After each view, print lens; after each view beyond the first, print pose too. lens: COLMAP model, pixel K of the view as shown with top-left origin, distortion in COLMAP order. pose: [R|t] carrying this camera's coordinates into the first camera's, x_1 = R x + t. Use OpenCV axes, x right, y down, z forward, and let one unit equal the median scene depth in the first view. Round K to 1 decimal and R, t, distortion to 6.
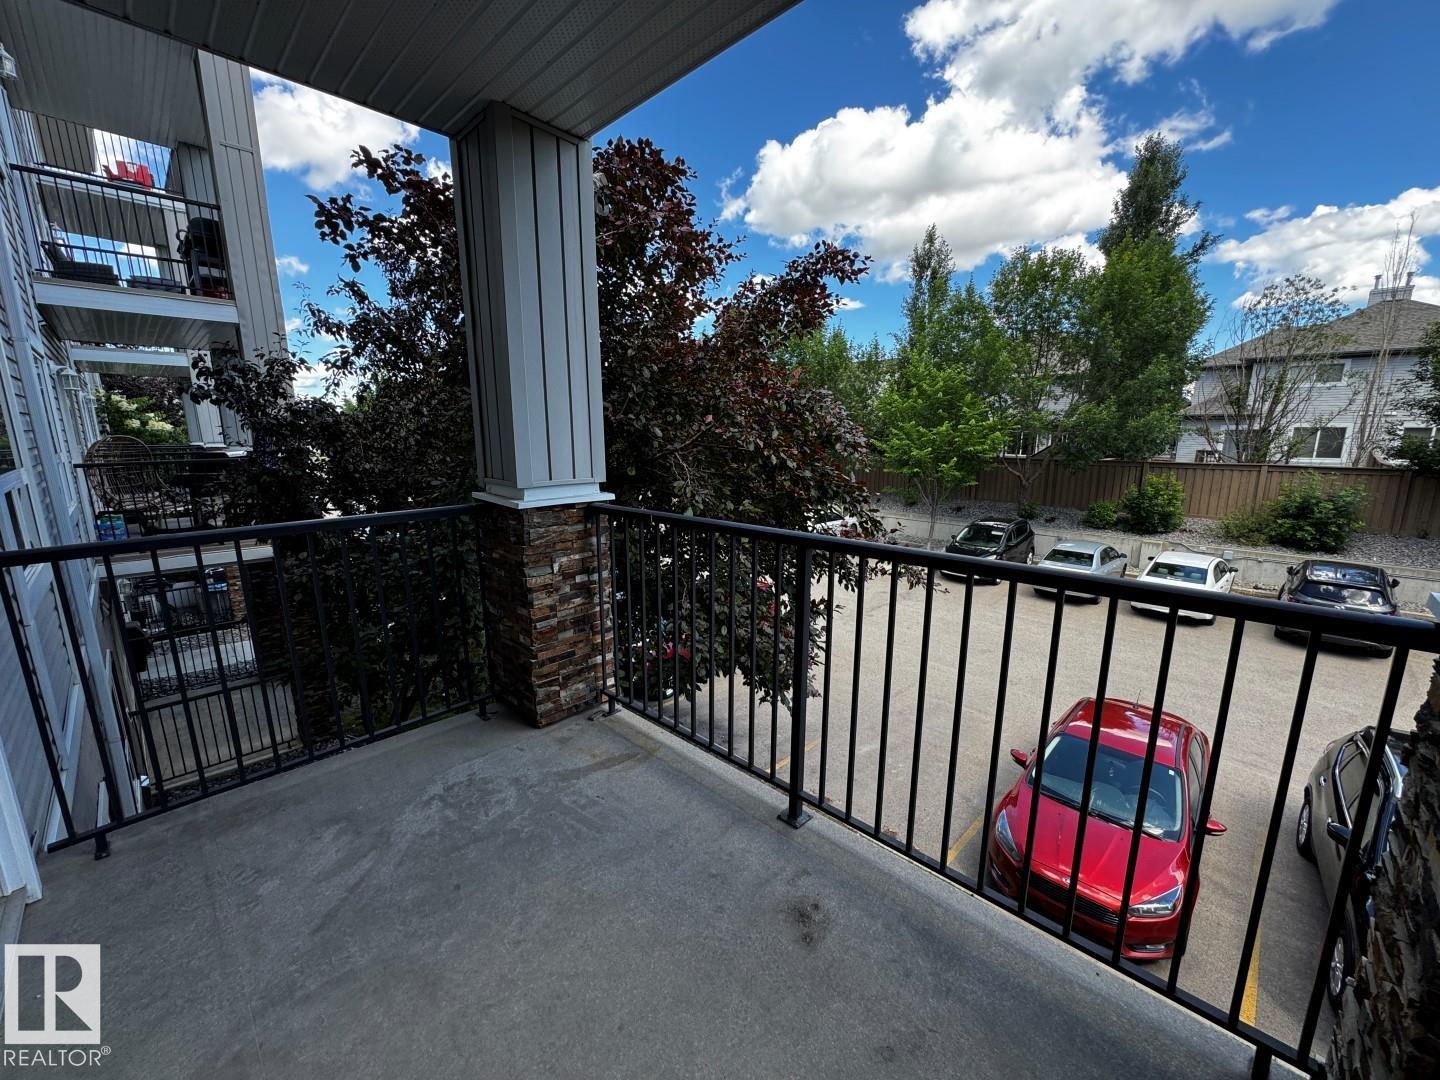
lens RADIAL K [[573.9, 0, 715.4], [0, 573.9, 536.4], [0, 0, 1]] dist [-0.002269, -0.000621]
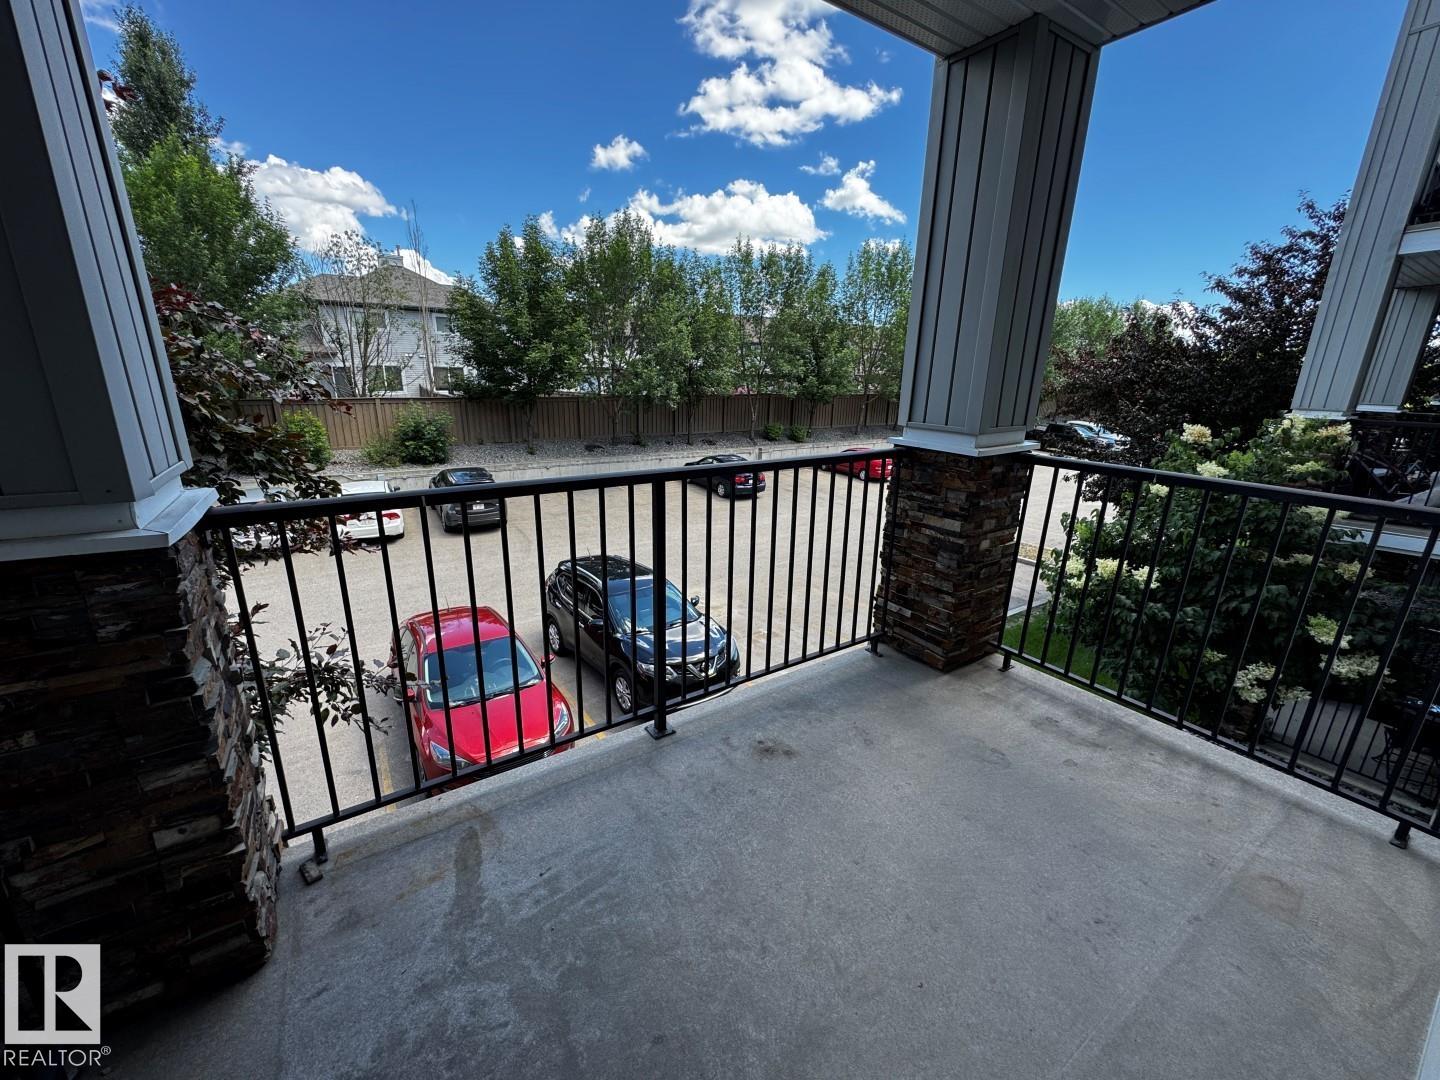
lens RADIAL K [[573.9, 0, 713.7], [0, 573.9, 544.8], [0, 0, 1]] dist [-0.002269, -0.000621]
pose [[0.212596, -0.276949, 0.937071, -0.122849], [0.163682, 0.955537, 0.245271, -0.017005], [-0.963333, 0.101238, 0.248475, 0.092805]]
